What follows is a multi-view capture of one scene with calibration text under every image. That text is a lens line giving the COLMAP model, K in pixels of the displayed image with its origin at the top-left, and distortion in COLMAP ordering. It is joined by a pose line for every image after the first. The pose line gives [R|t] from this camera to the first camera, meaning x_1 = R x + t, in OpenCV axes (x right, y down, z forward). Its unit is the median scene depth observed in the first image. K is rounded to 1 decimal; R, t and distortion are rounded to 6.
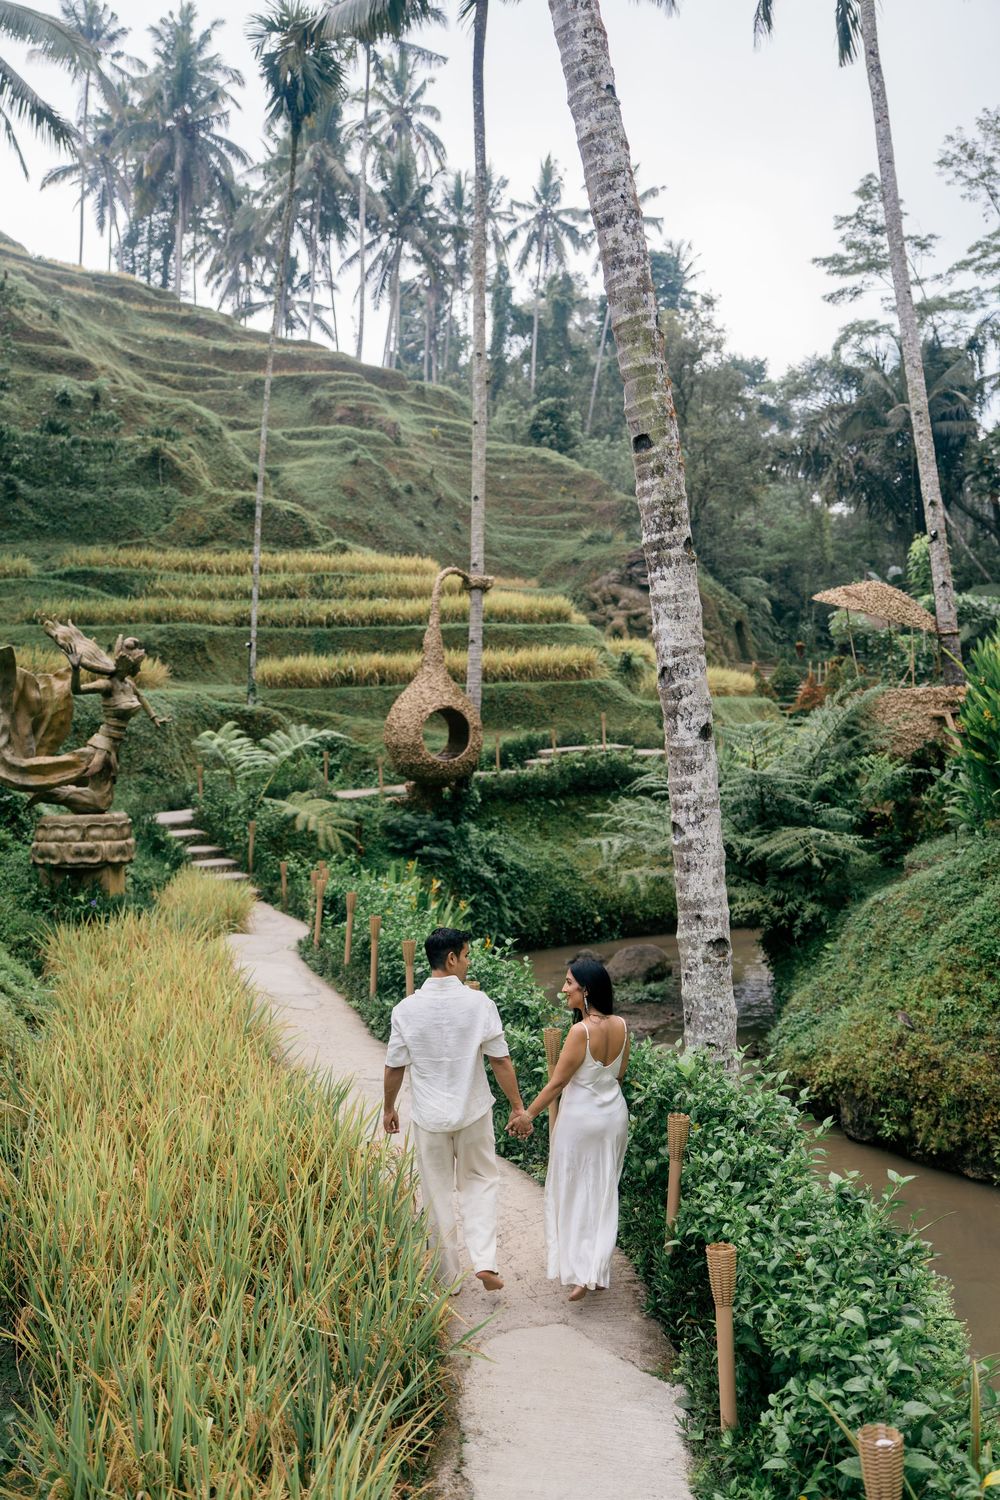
lens RADIAL K [[1316.7, 0, 492.0], [0, 1316.7, 745.4], [0, 0, 1]] dist [0.001973, -0.001258]
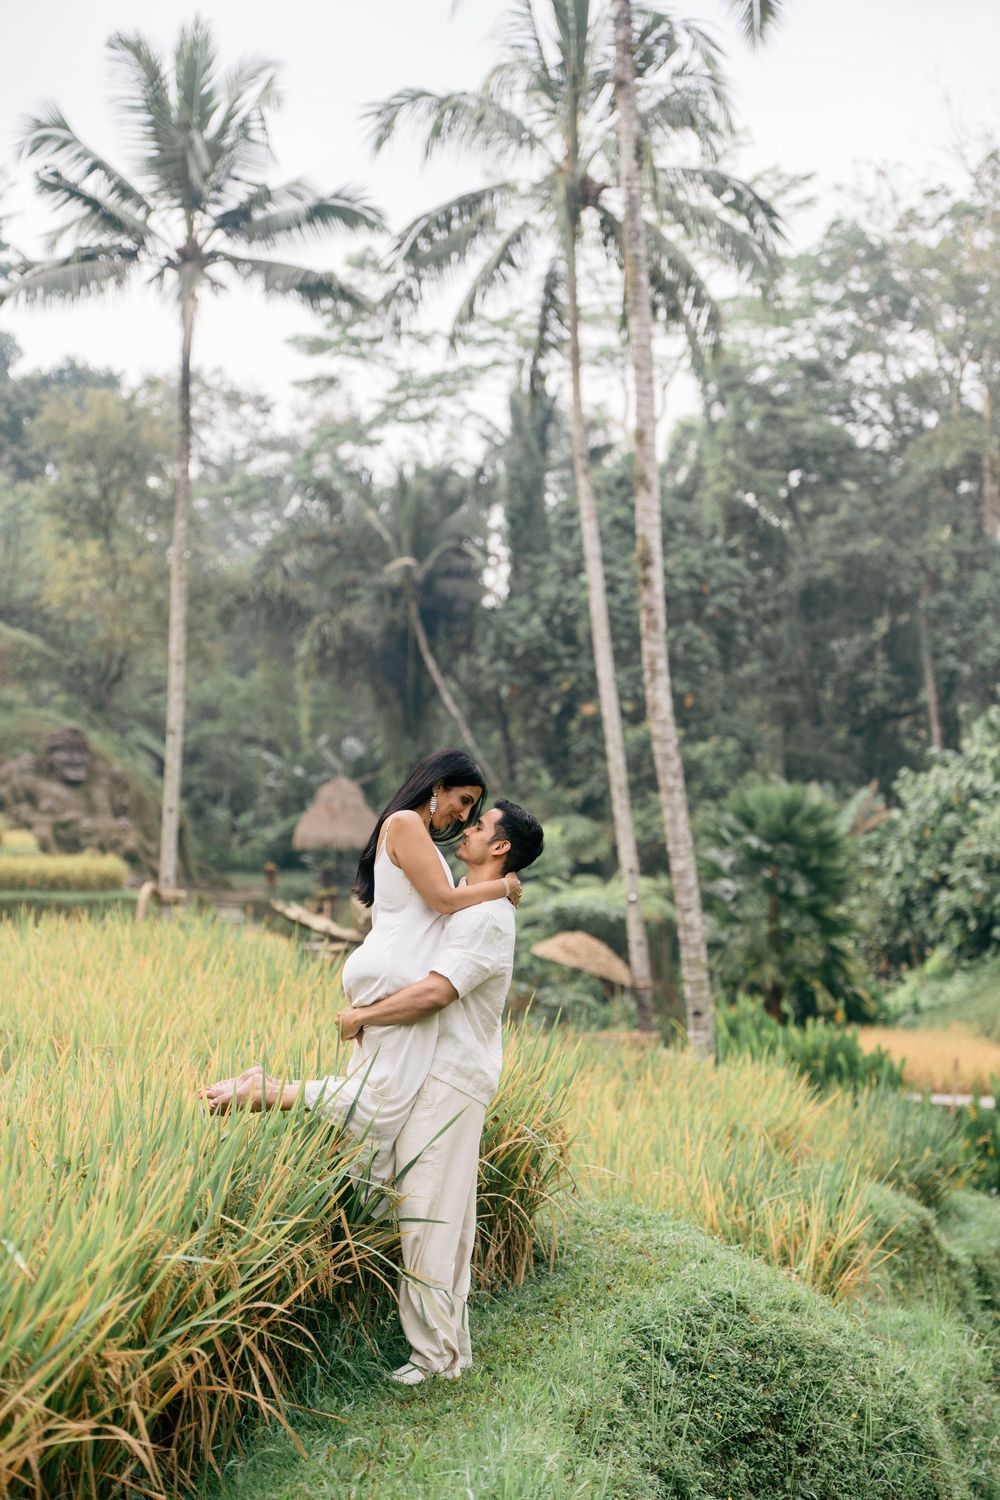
lens RADIAL K [[2463.5, 0, 506.7], [0, 2463.5, 747.9], [0, 0, 1]] dist [-0.005330, 0.000000]
pose [[0.904046, 0.051677, 0.424301, -0.345159], [-0.023349, 0.997153, -0.071697, -0.067712], [-0.426798, 0.054910, 0.902679, -0.456201]]
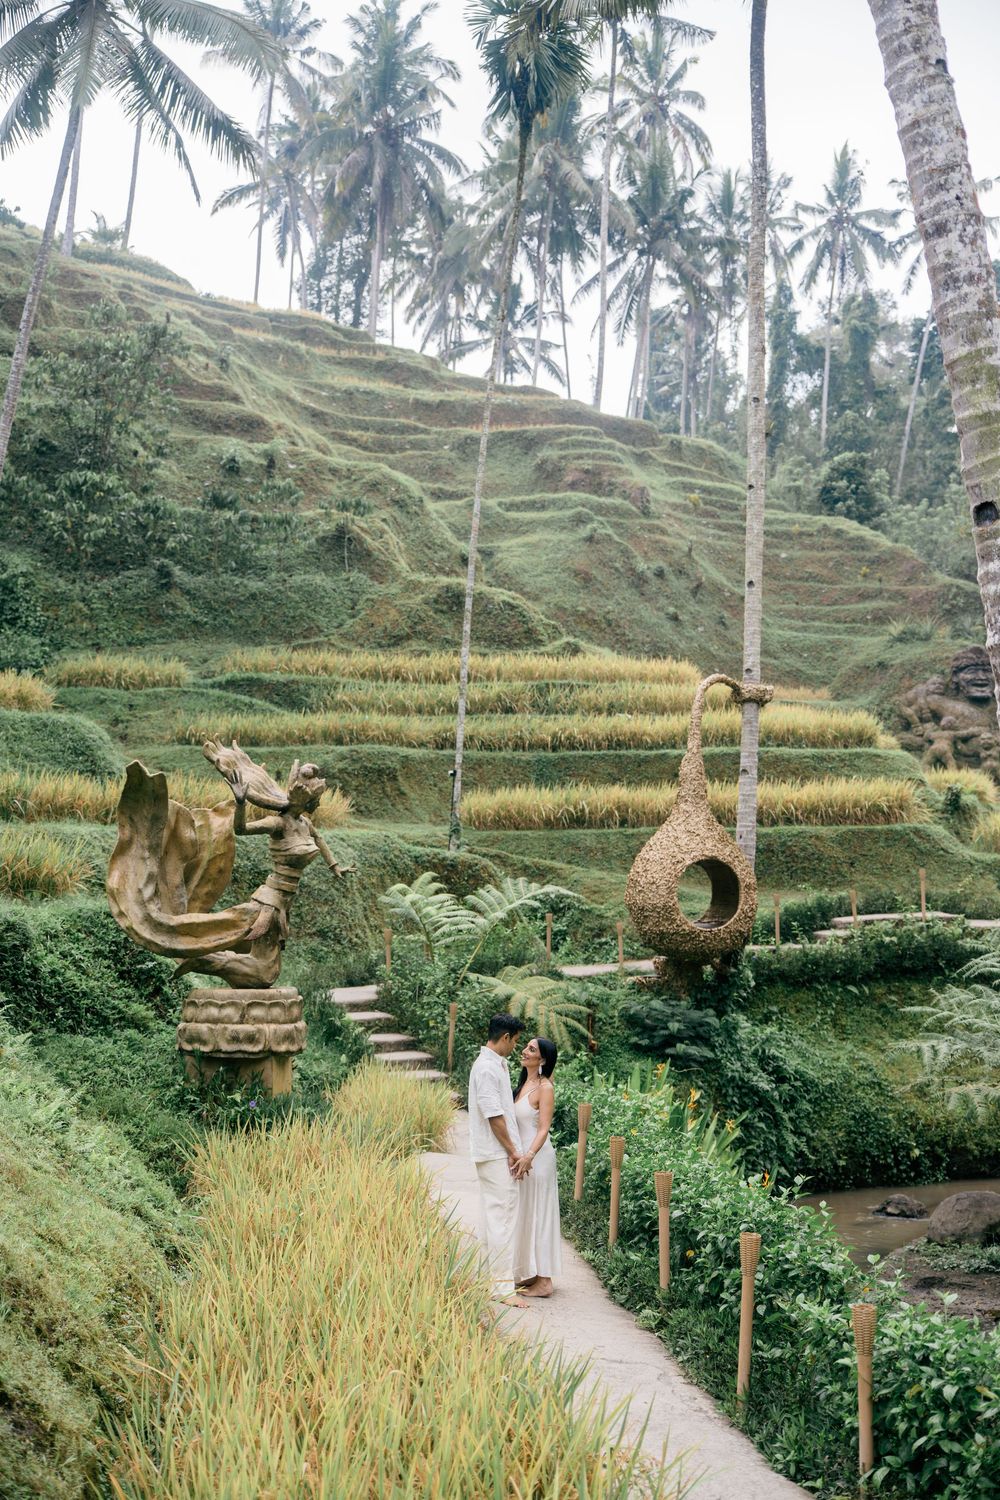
lens RADIAL K [[1734.0, 0, 494.0], [0, 1734.0, 744.1], [0, 0, 1]] dist [-0.002557, 0.000000]
pose [[0.987889, 0.006311, -0.155037, -0.001791], [-0.020710, 0.995596, -0.091436, -0.000373], [0.153777, 0.093540, 0.983668, -0.000909]]
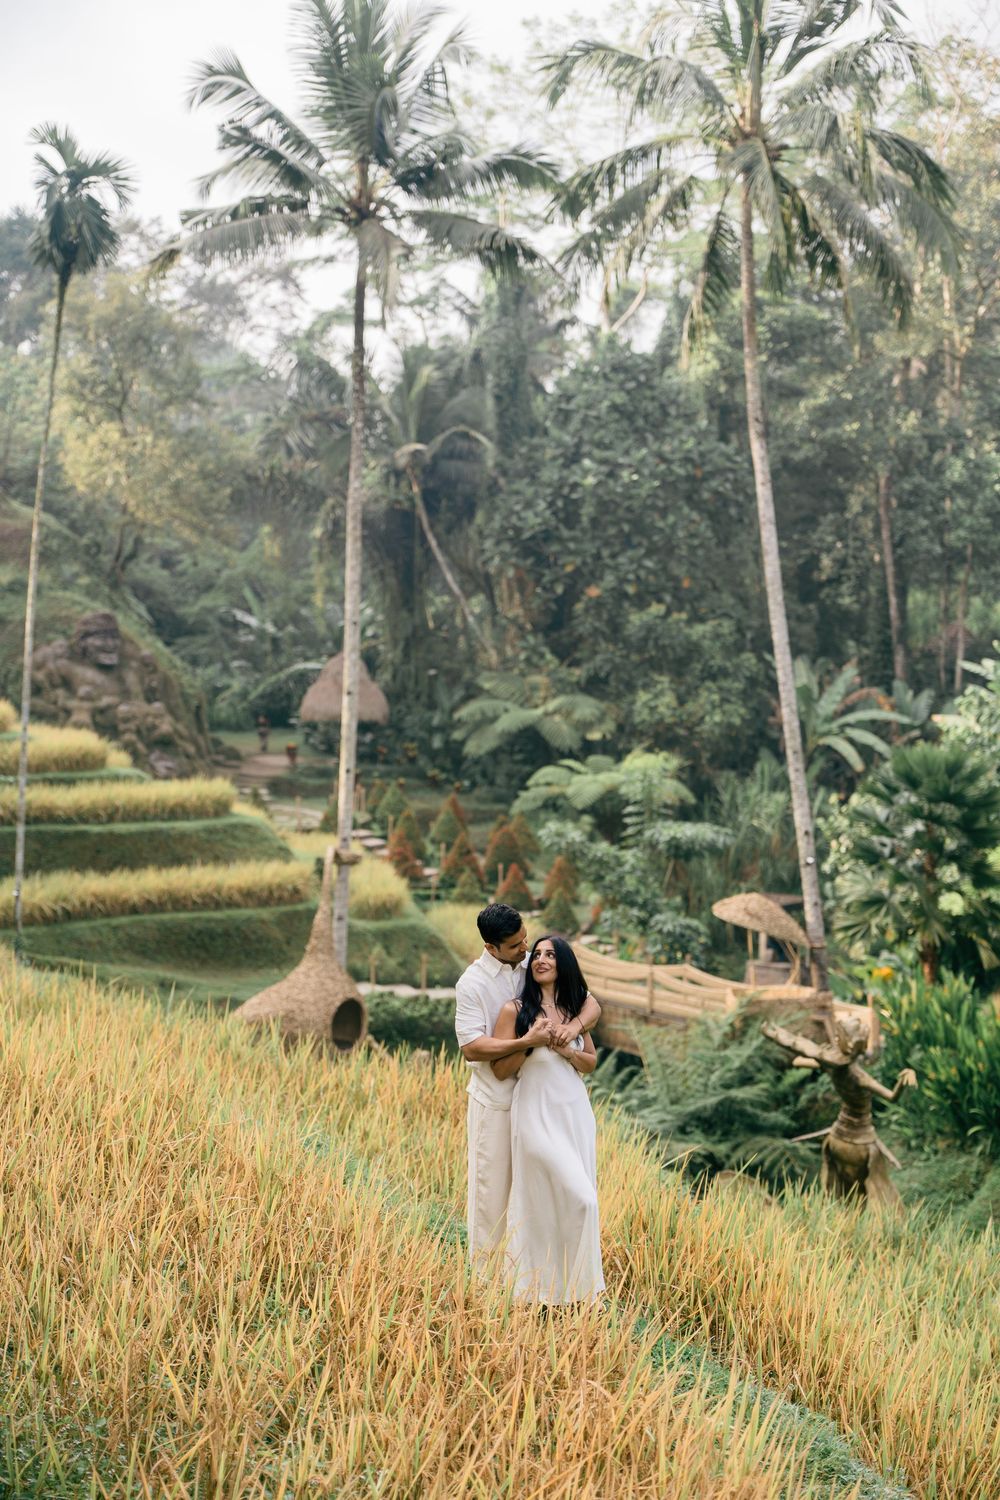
lens RADIAL K [[2300.7, 0, 493.9], [0, 2300.7, 706.1], [0, 0, 1]] dist [0.004628, 0.000000]
pose [[0.872091, 0.024105, 0.488749, -0.461348], [-0.026448, 0.999648, -0.002110, -0.144442], [-0.488628, -0.011086, 0.872422, -0.328285]]
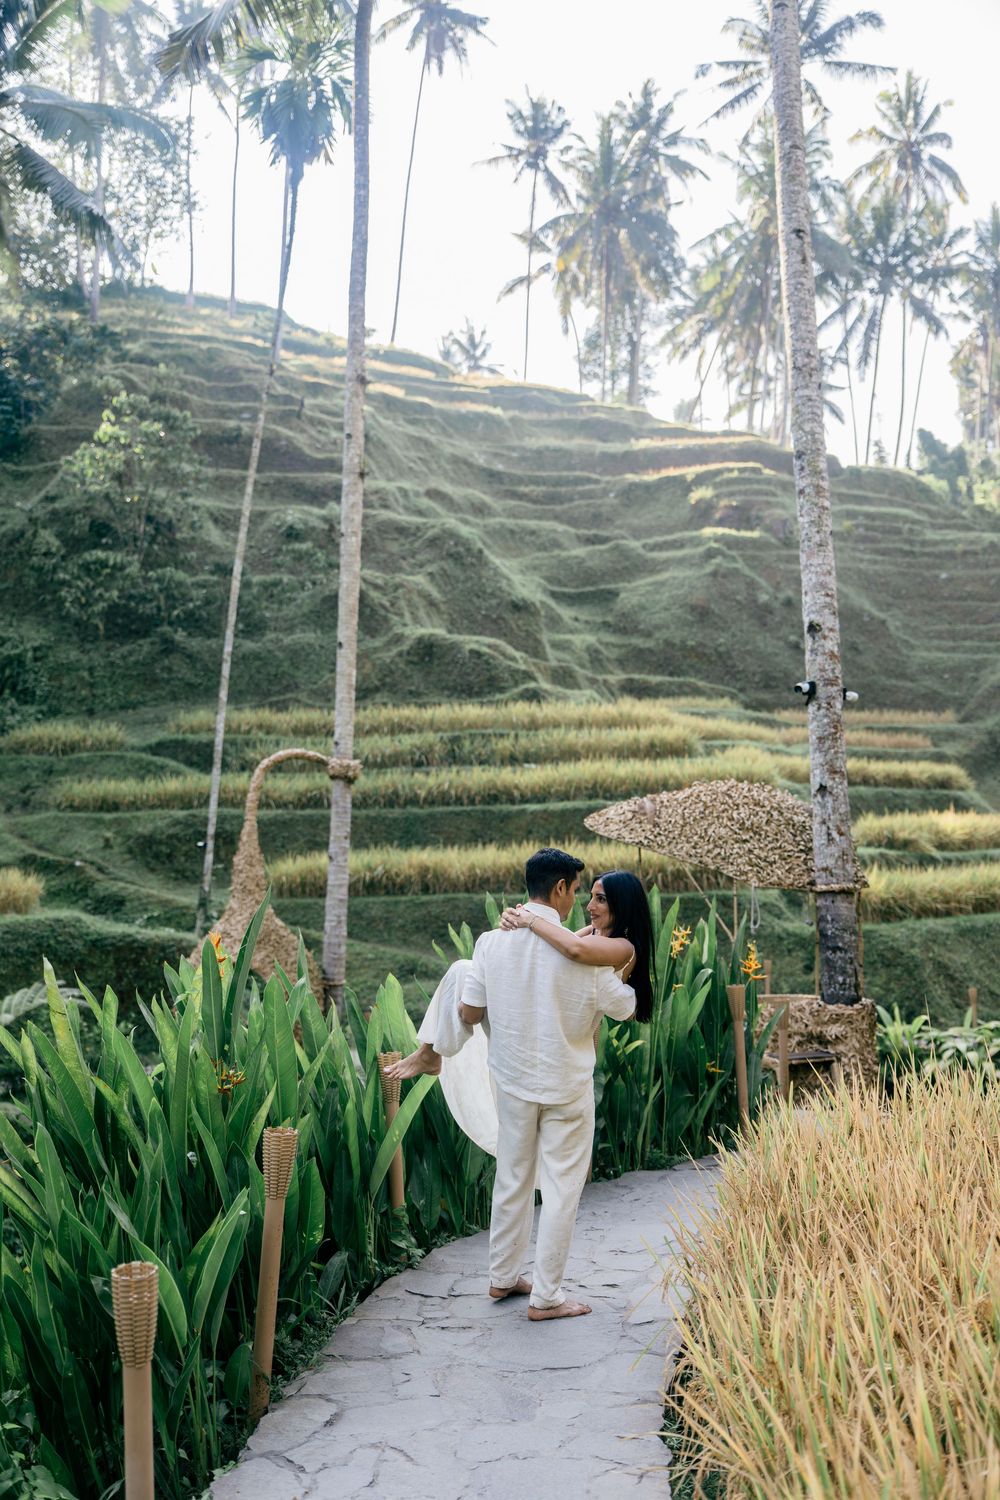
lens RADIAL K [[1465.5, 0, 492.8], [0, 1465.5, 744.6], [0, 0, 1]] dist [-0.002116, 0.000000]
pose [[0.897600, -0.022554, -0.440234, 0.239889], [-0.018254, 0.995932, -0.088243, -0.044186], [0.440433, 0.087243, 0.893536, 0.224056]]
